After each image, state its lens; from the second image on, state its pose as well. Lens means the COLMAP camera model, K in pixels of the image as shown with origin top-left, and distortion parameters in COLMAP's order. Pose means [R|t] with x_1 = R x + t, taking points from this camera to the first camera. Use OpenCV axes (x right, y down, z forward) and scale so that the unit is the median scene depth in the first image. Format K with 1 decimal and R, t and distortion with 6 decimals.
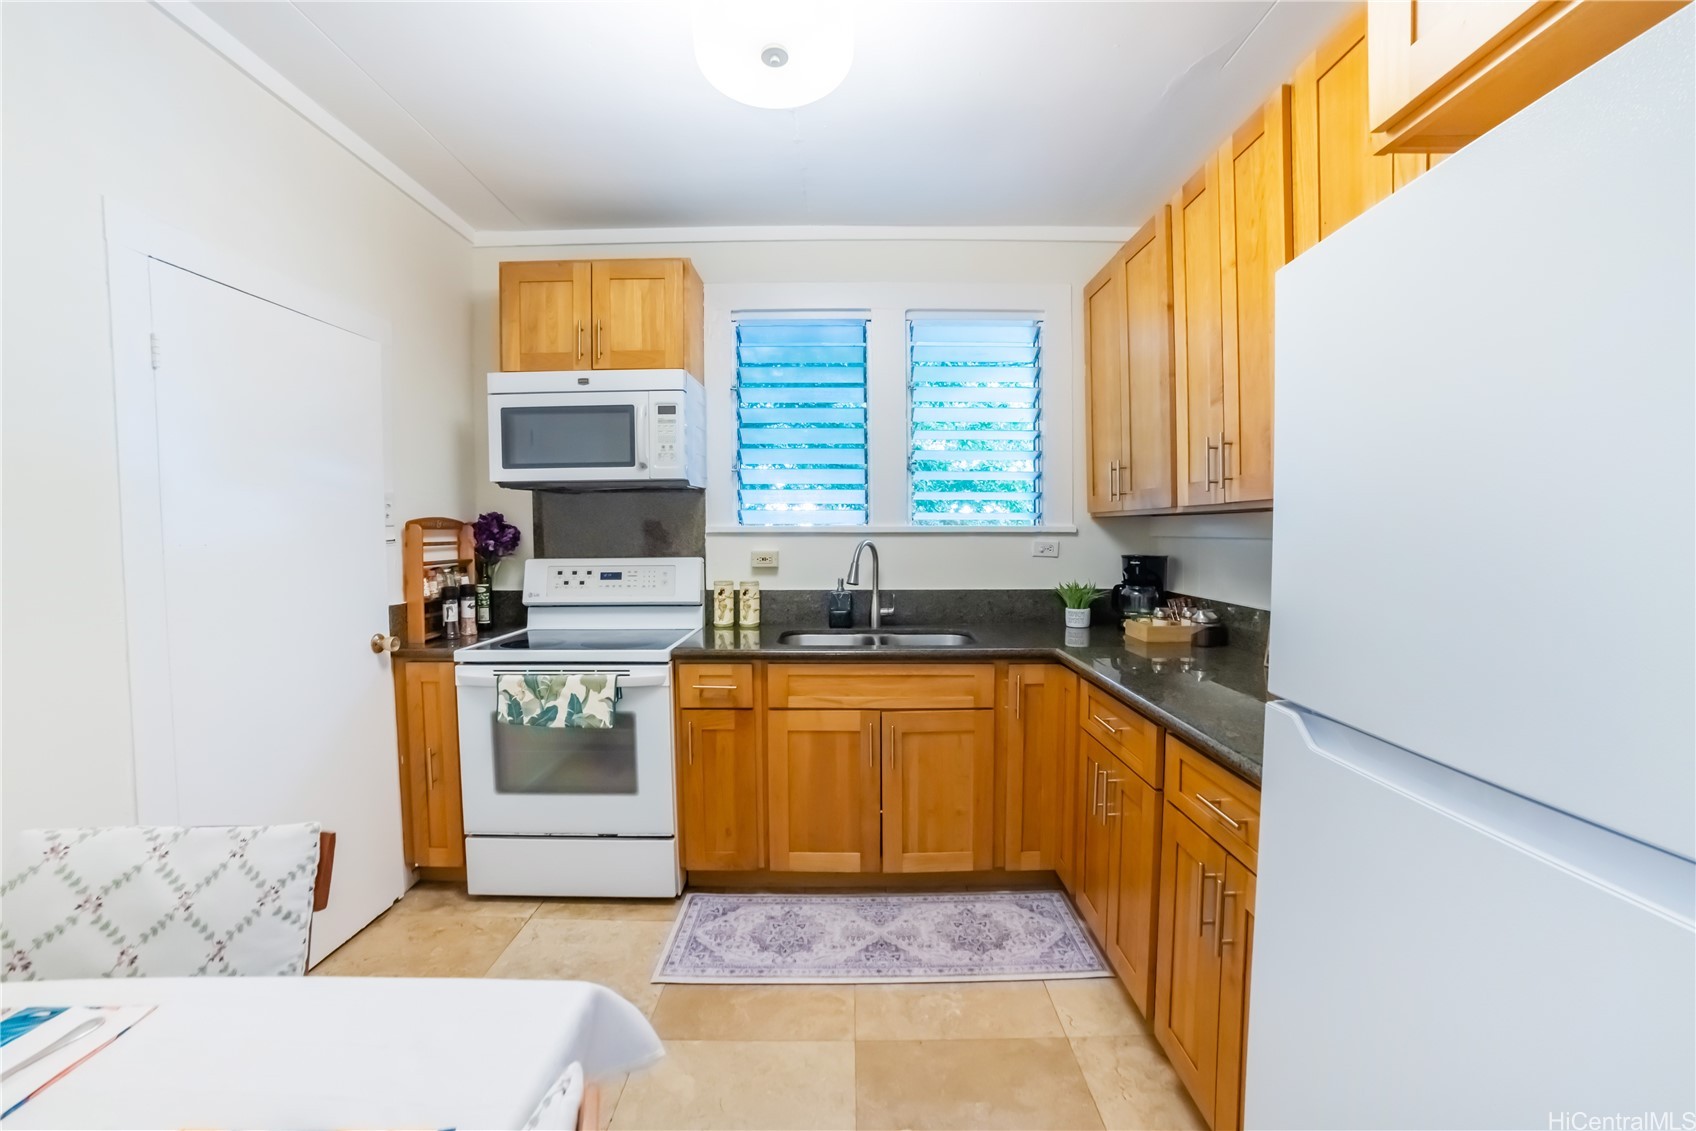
lens RADIAL K [[706.3, 0, 860.1], [0, 706.3, 553.7], [0, 0, 1]] dist [-0.058977, 0.000082]
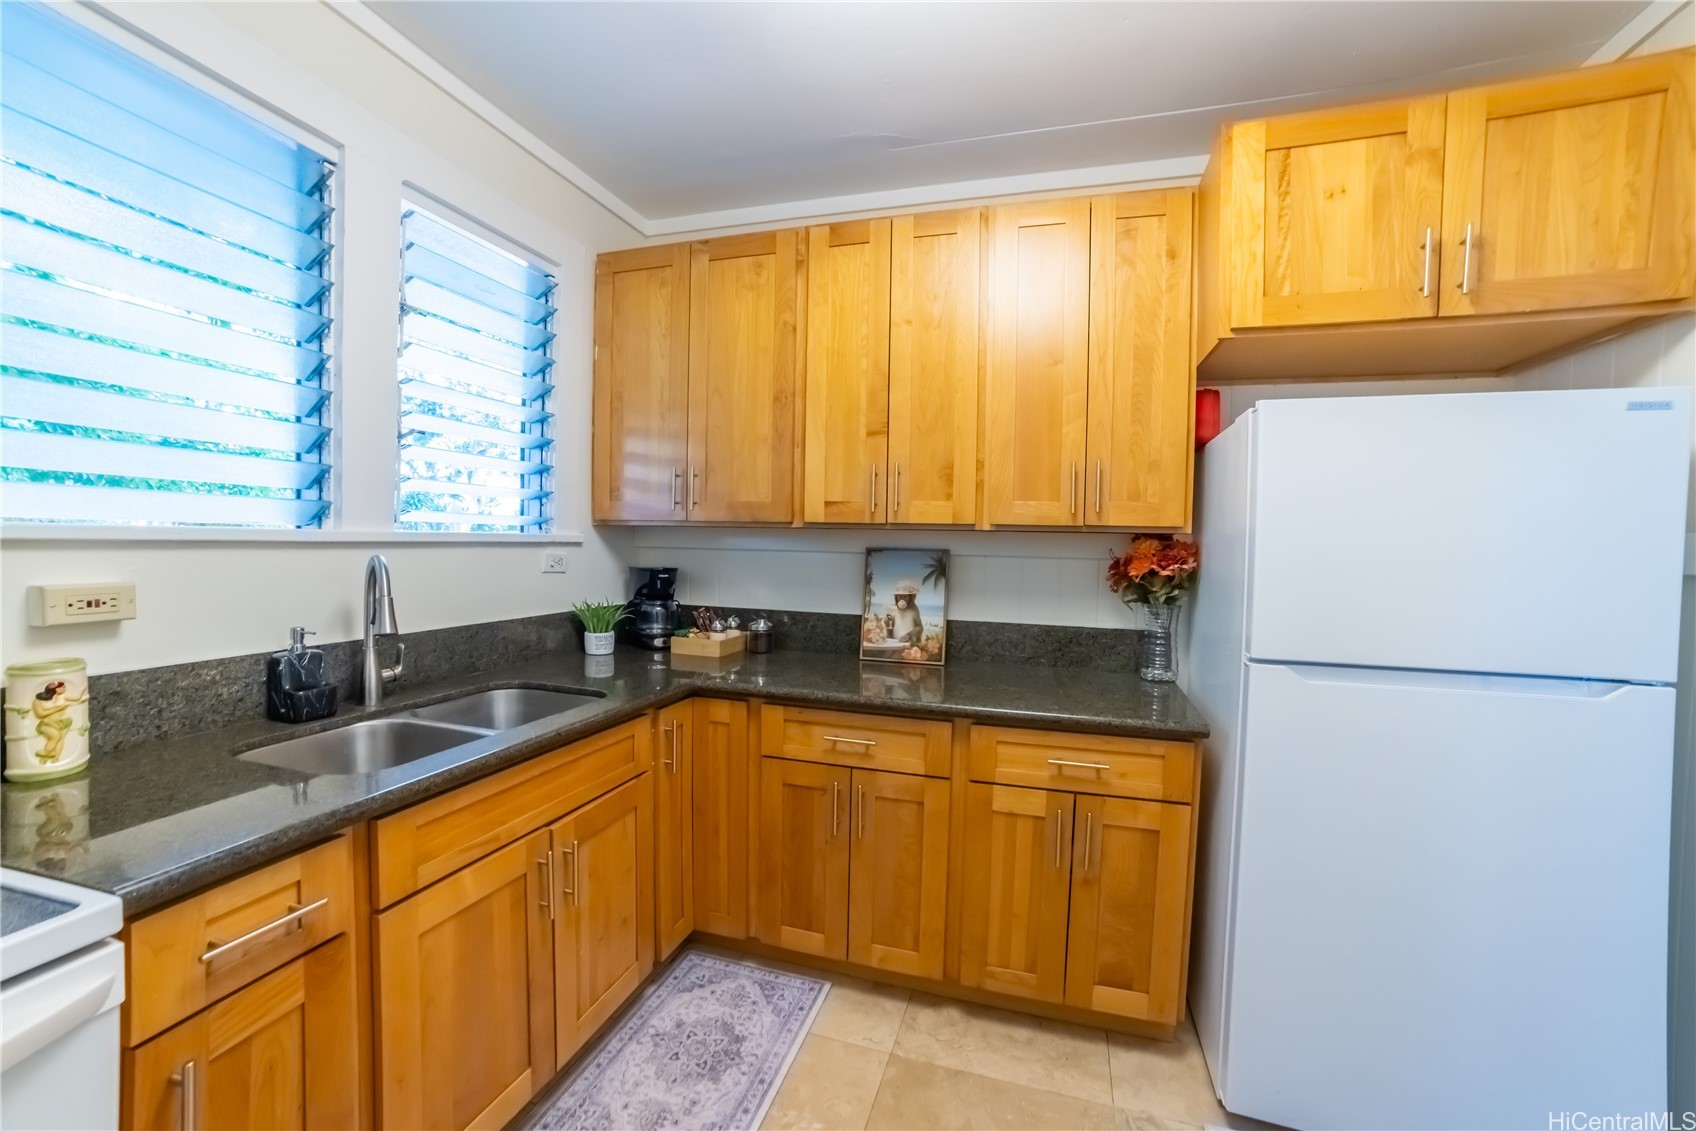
lens RADIAL K [[679.6, 0, 851.6], [0, 679.6, 557.1], [0, 0, 1]] dist [-0.087547, 0.037405]
pose [[0.297803, -0.014920, 0.954511, -0.443831], [0.007660, 0.999883, 0.013240, -0.025008], [-0.954597, 0.003369, 0.297882, 0.549187]]
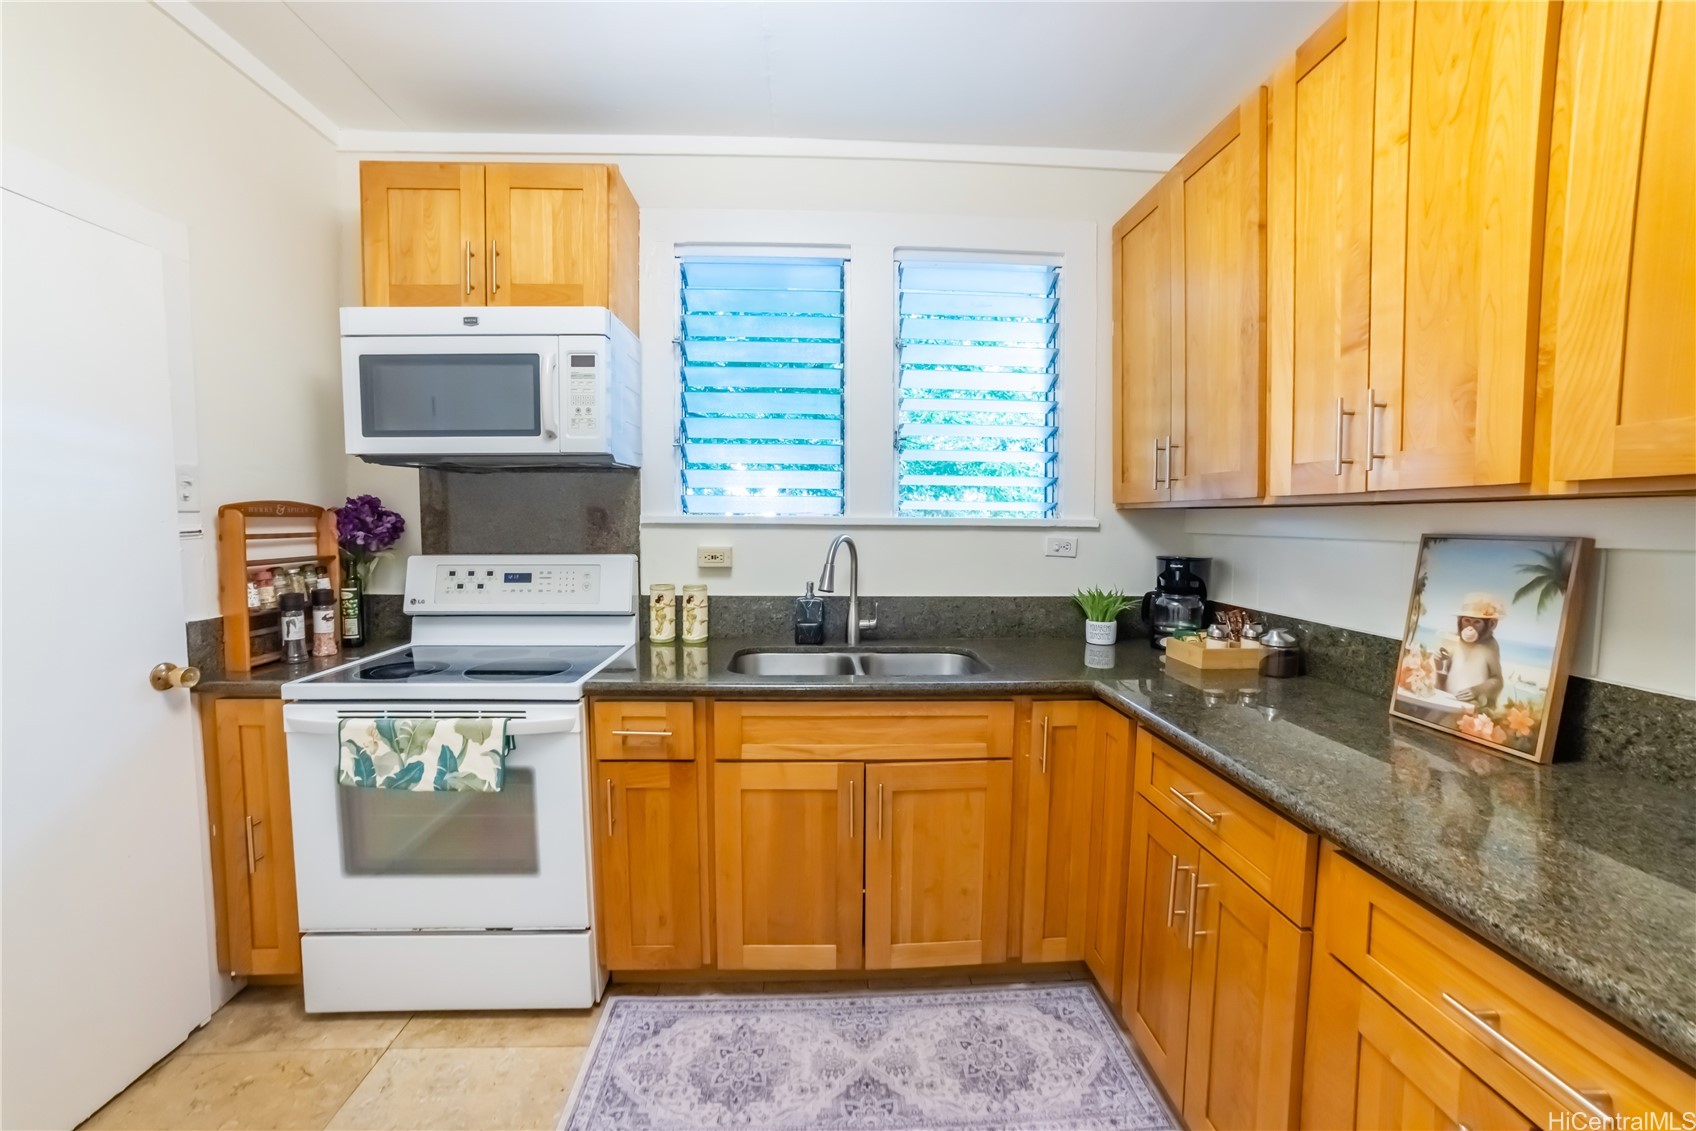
lens RADIAL K [[679.6, 0, 851.6], [0, 679.6, 557.1], [0, 0, 1]] dist [-0.087547, 0.037405]
pose [[0.998959, 0.007304, 0.045022, -0.018467], [-0.008362, 0.999692, 0.023356, -0.013960], [-0.044837, -0.023708, 0.998713, 0.278955]]
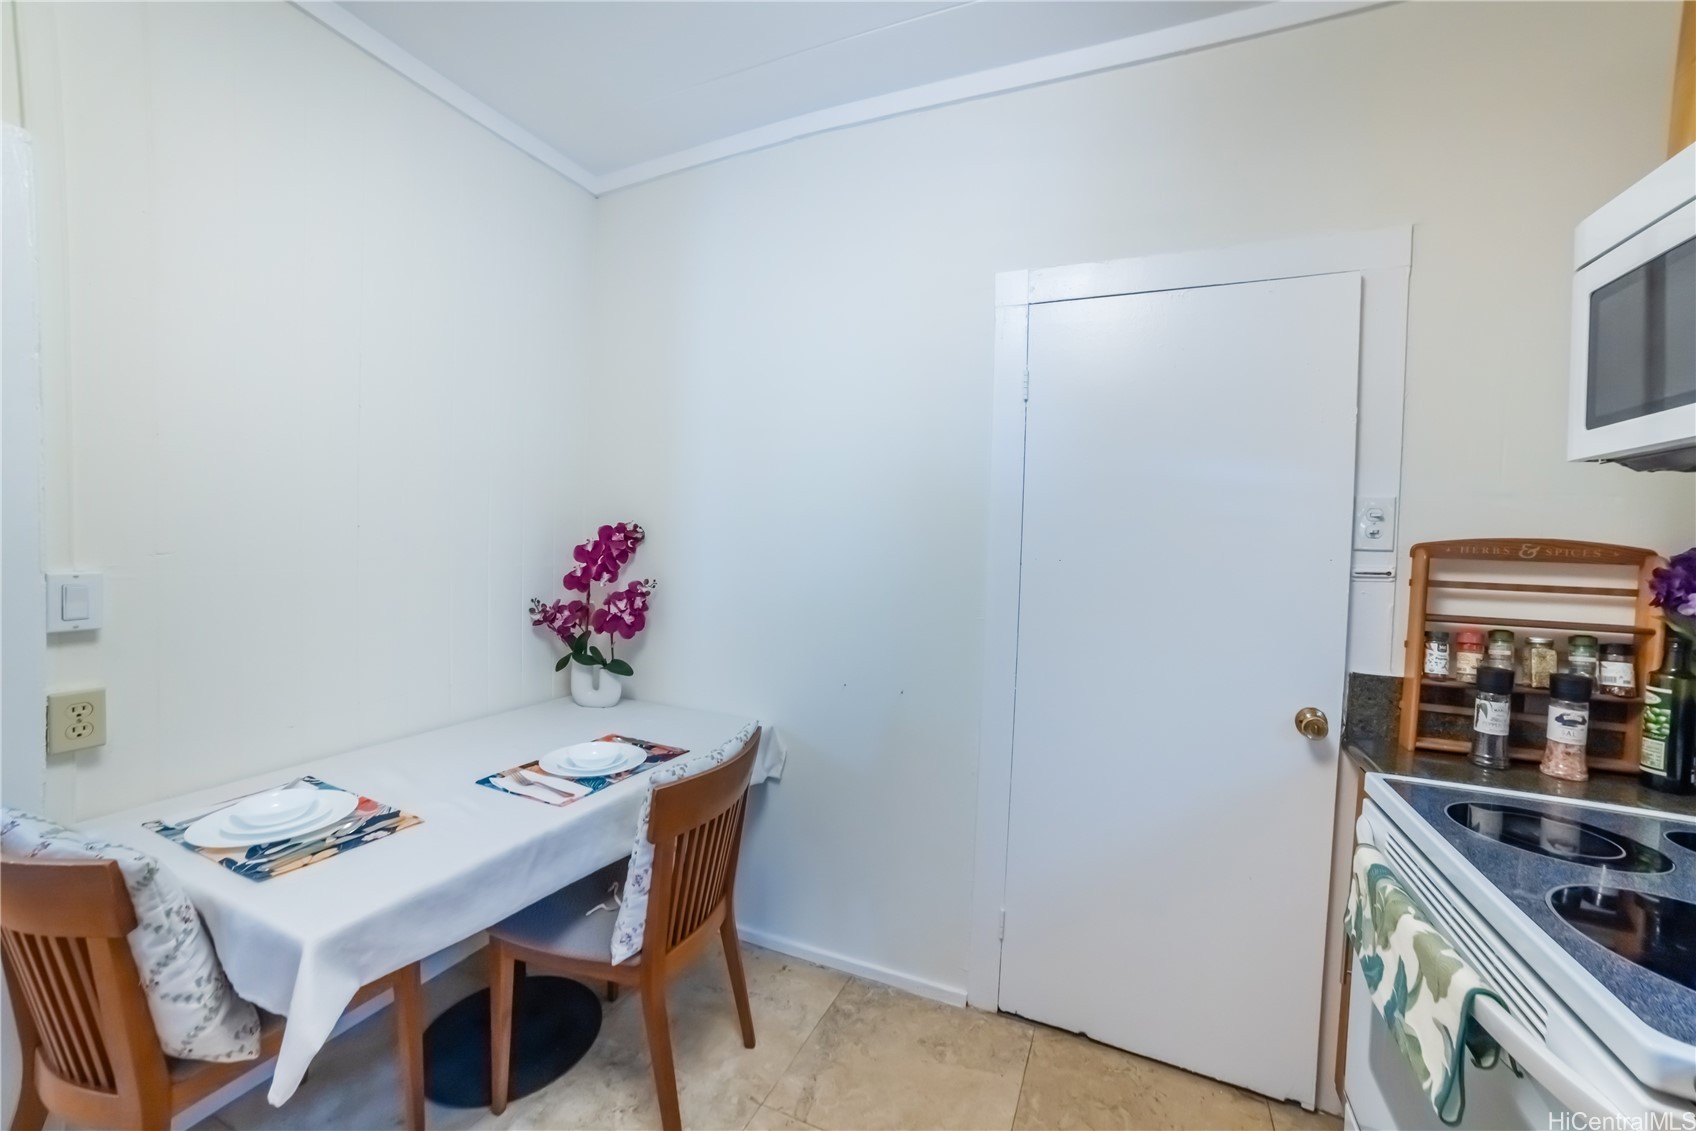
lens RADIAL K [[667.6, 0, 855.7], [0, 667.6, 563.3], [0, 0, 1]] dist [-0.089050, 0.035096]
pose [[-0.396743, 0.030978, -0.917407, 0.046669], [-0.060608, 0.996365, 0.059855, -0.033532], [0.915927, 0.079349, -0.393423, 0.761350]]
